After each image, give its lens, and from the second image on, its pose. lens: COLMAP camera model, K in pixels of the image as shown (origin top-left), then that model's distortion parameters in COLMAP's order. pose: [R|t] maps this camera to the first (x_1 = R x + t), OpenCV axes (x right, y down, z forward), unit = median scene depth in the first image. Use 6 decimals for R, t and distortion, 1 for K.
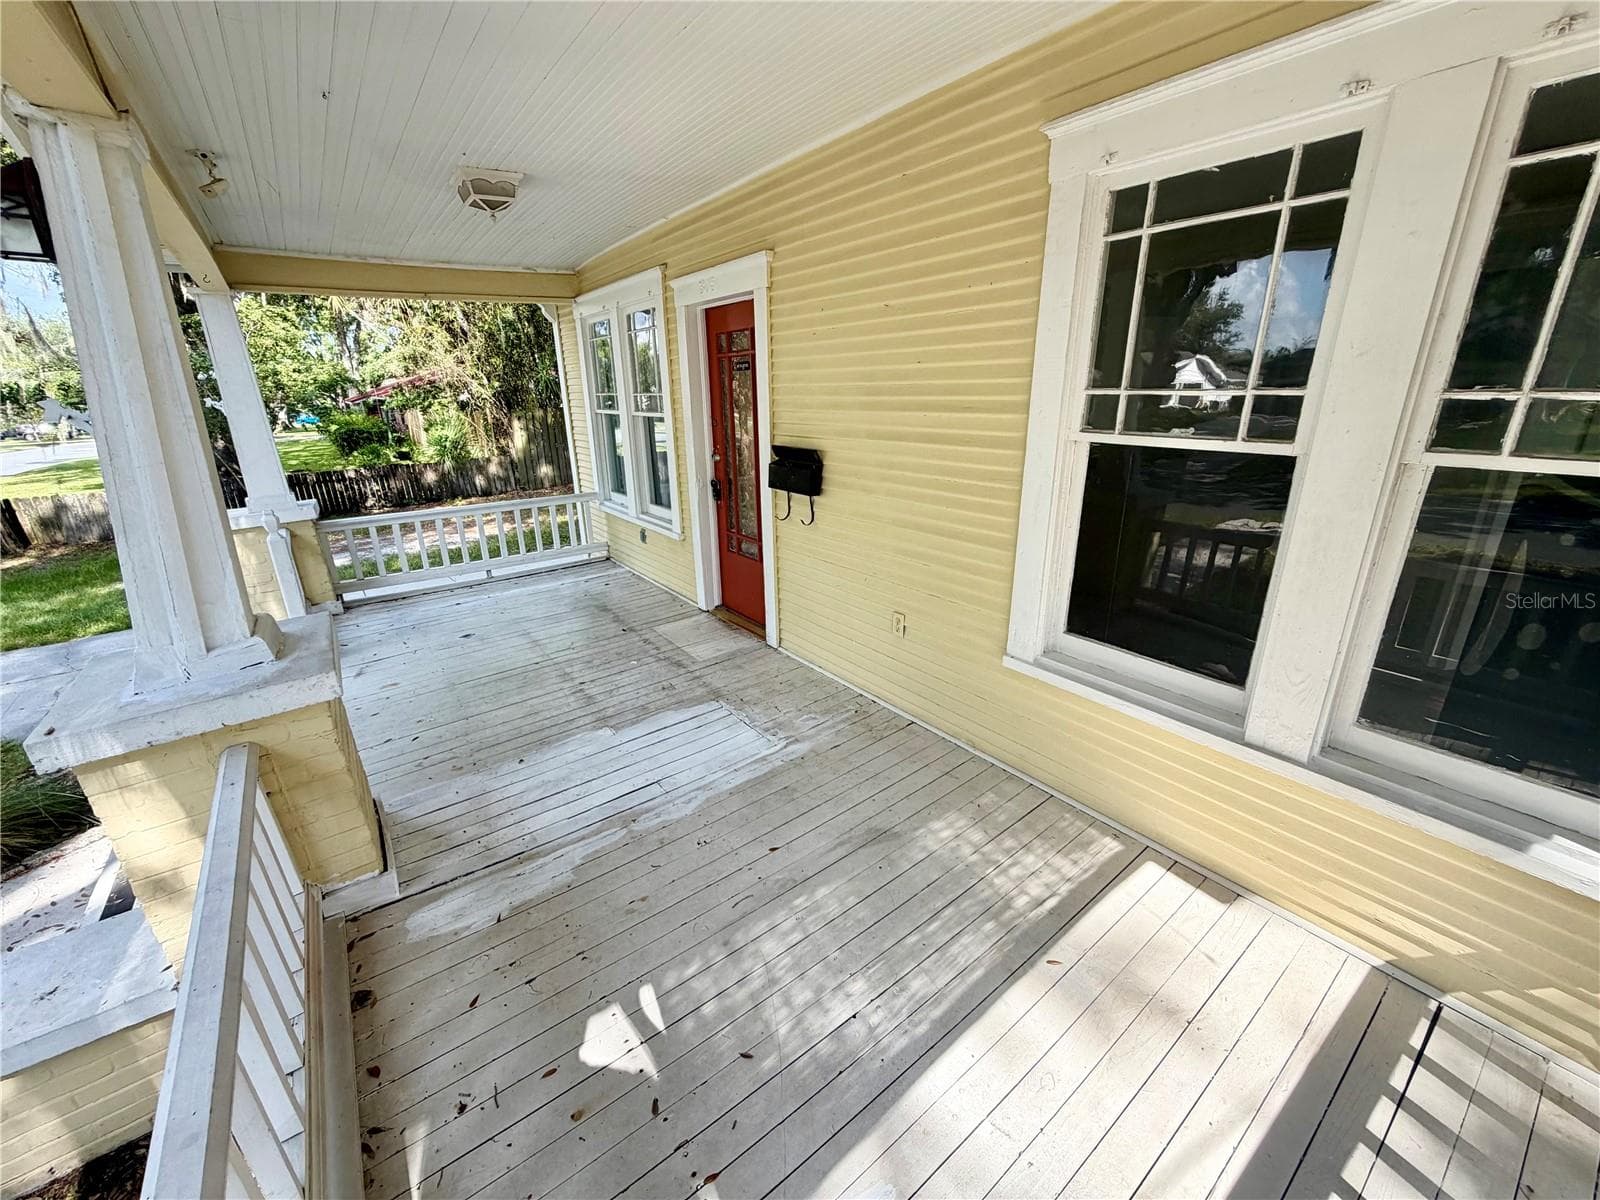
lens RADIAL K [[635.7, 0, 793.9], [0, 635.7, 608.5], [0, 0, 1]] dist [0.006464, 0.000158]
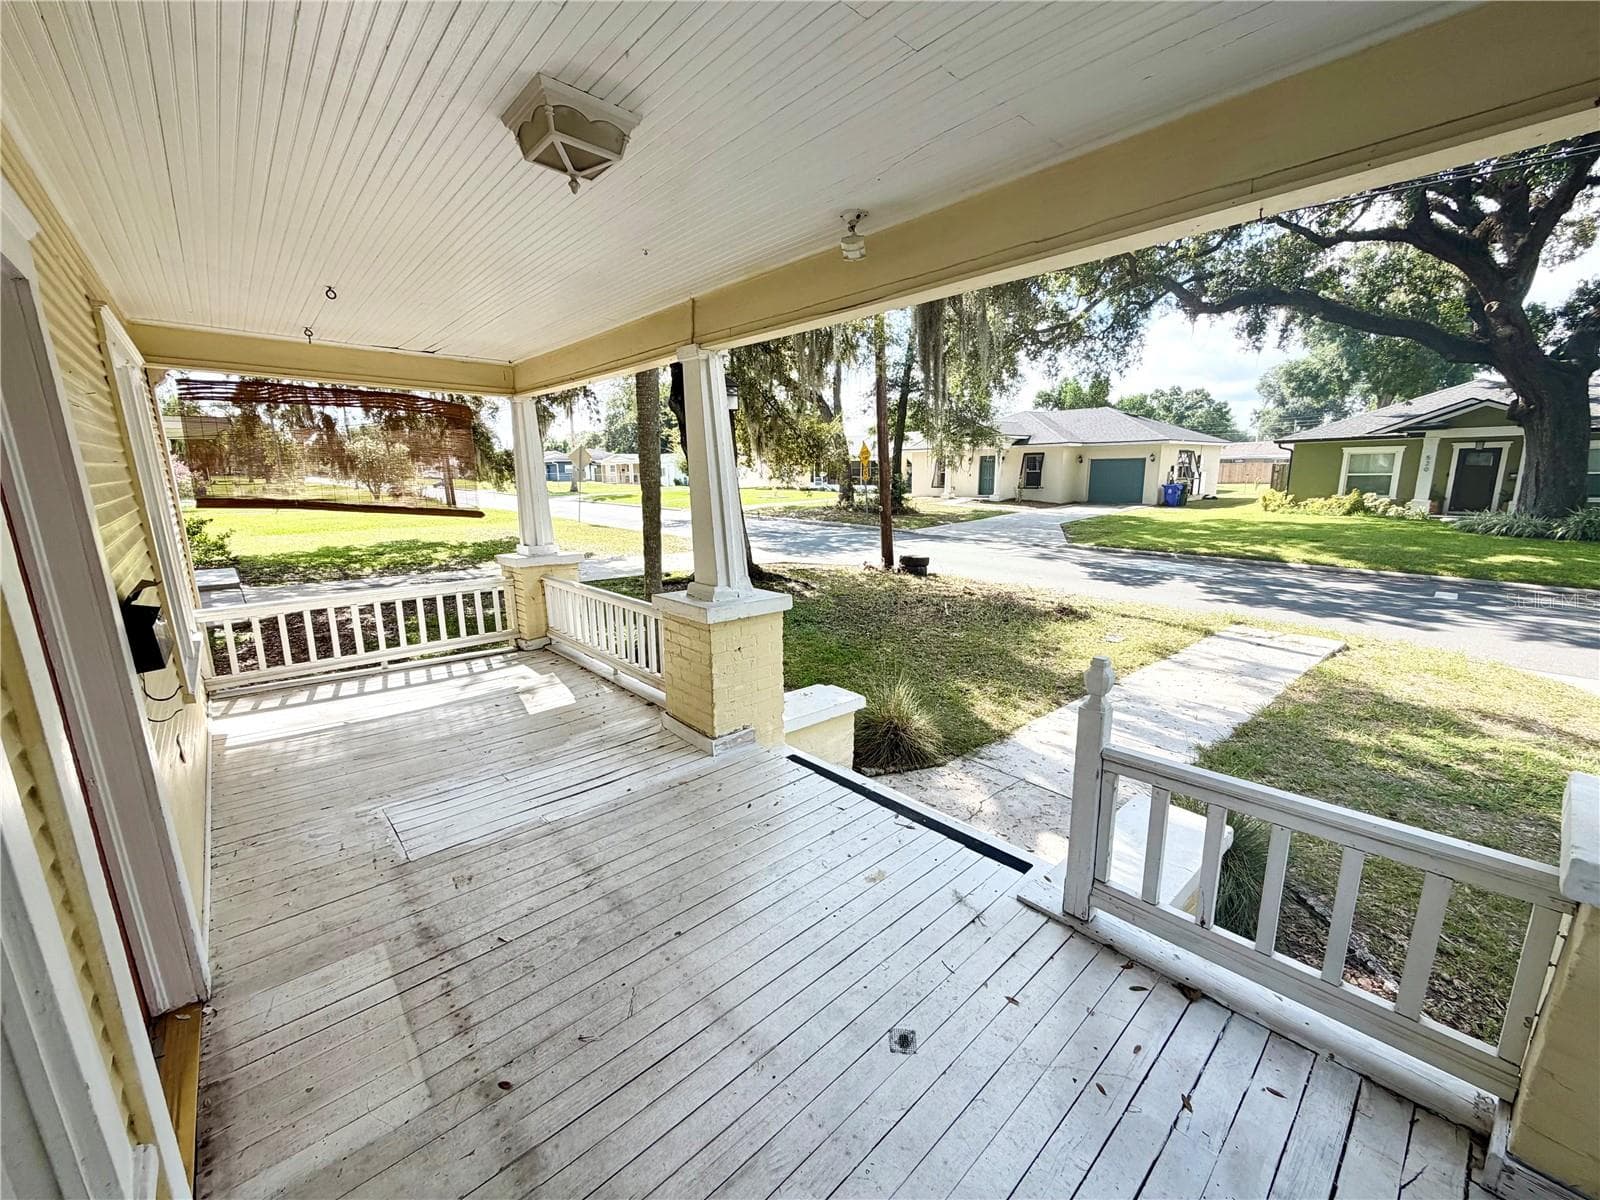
lens RADIAL K [[635.7, 0, 793.2], [0, 635.7, 603.2], [0, 0, 1]] dist [0.006464, 0.000158]
pose [[-0.994640, 0.059134, -0.084817, -0.538695], [0.005230, 0.848033, 0.529917, -0.533589], [0.103264, 0.526633, -0.843797, 1.516298]]
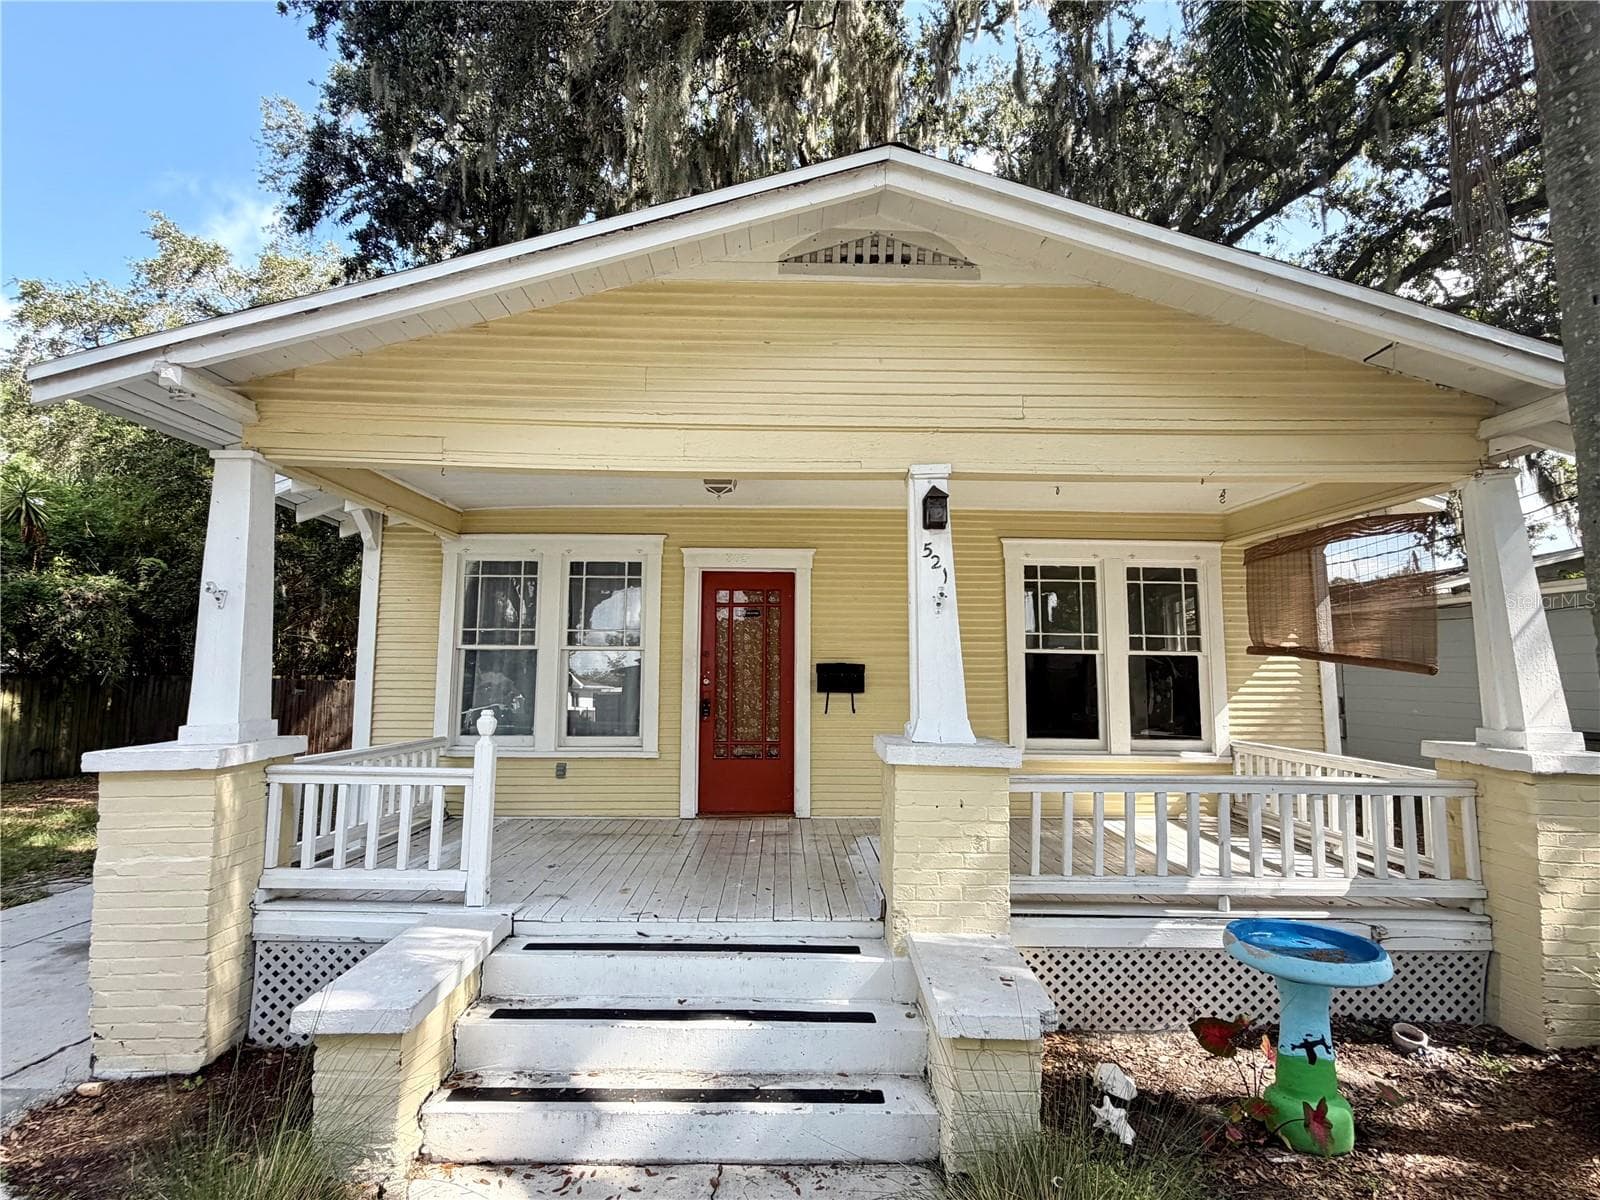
lens RADIAL K [[798.4, 0, 792.4], [0, 798.4, 594.7], [0, 0, 1]] dist [0.001889, 0.001000]
pose [[0.574426, 0.119164, 0.809836, -1.602069], [0.253257, 0.914930, -0.314266, 0.167276], [-0.778393, 0.385620, 0.495380, 0.062619]]
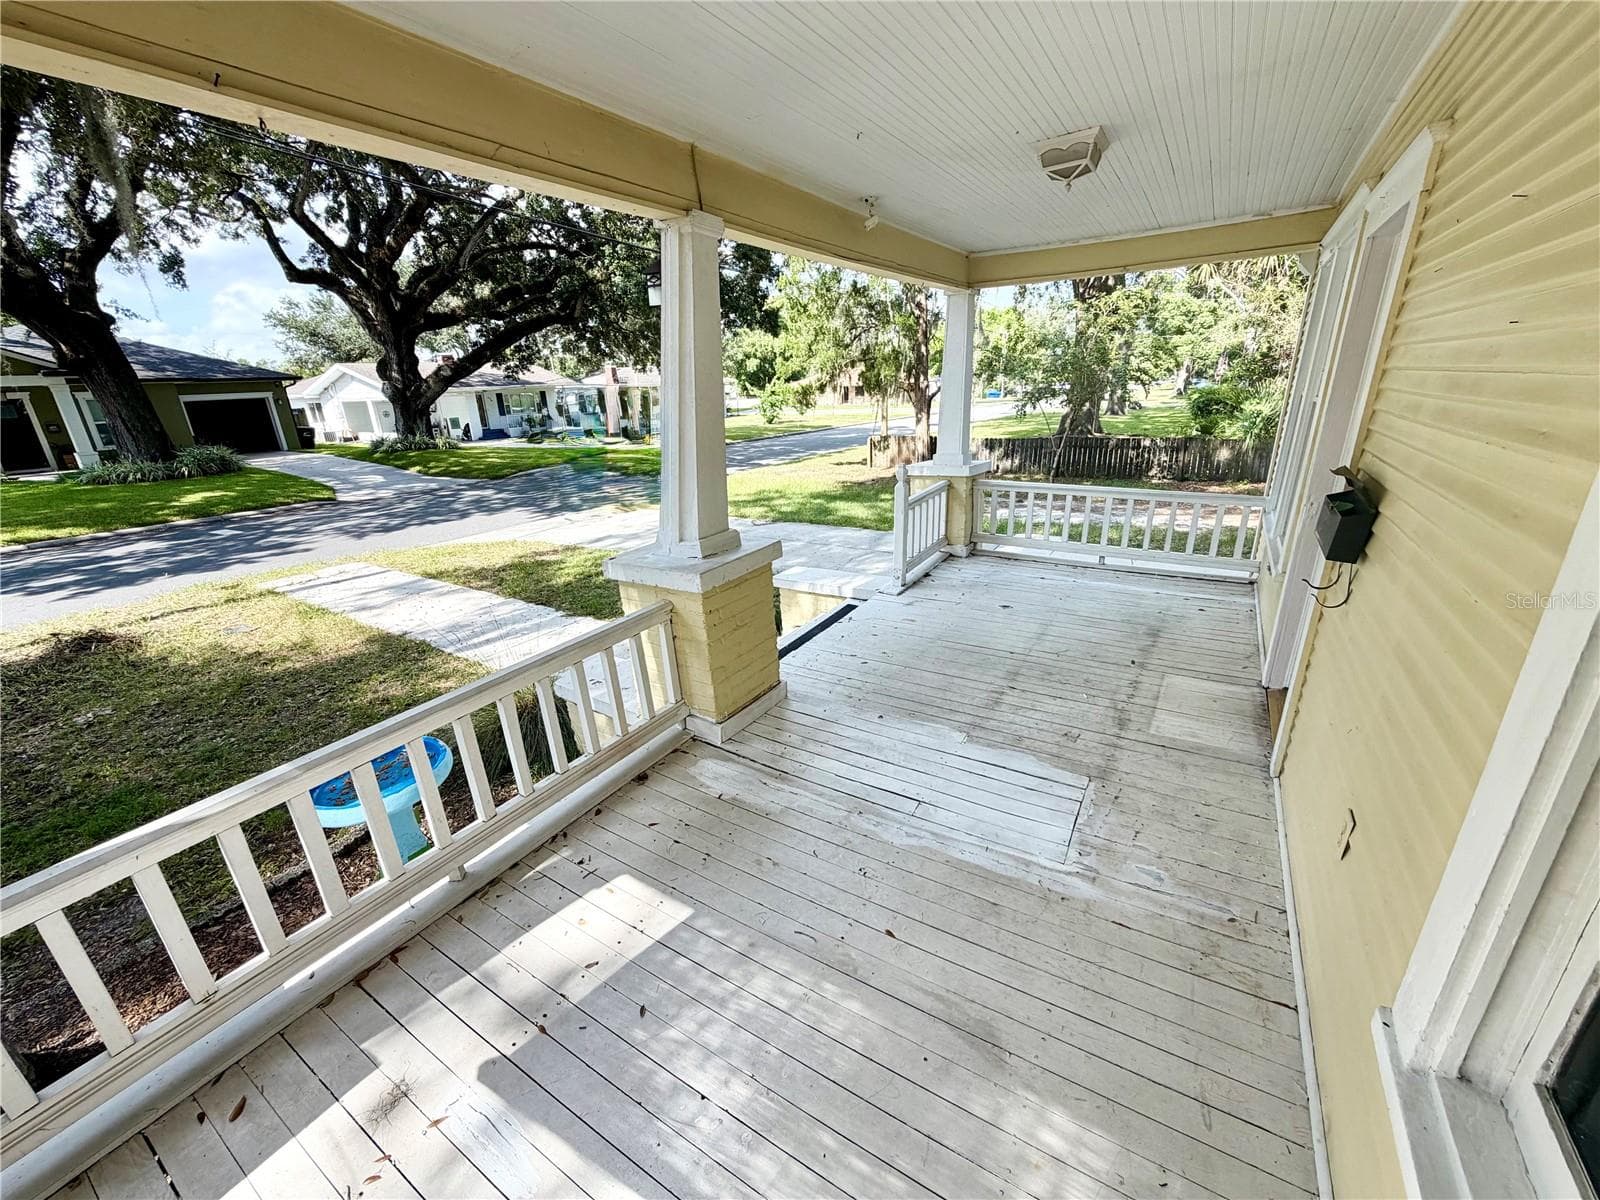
lens RADIAL K [[635.7, 0, 795.5], [0, 635.7, 606.8], [0, 0, 1]] dist [0.006464, 0.000158]
pose [[0.369324, 0.326575, -0.870028, 0.343806], [-0.288658, 0.930222, 0.226635, -0.119835], [0.883333, 0.167439, 0.437822, 0.298939]]
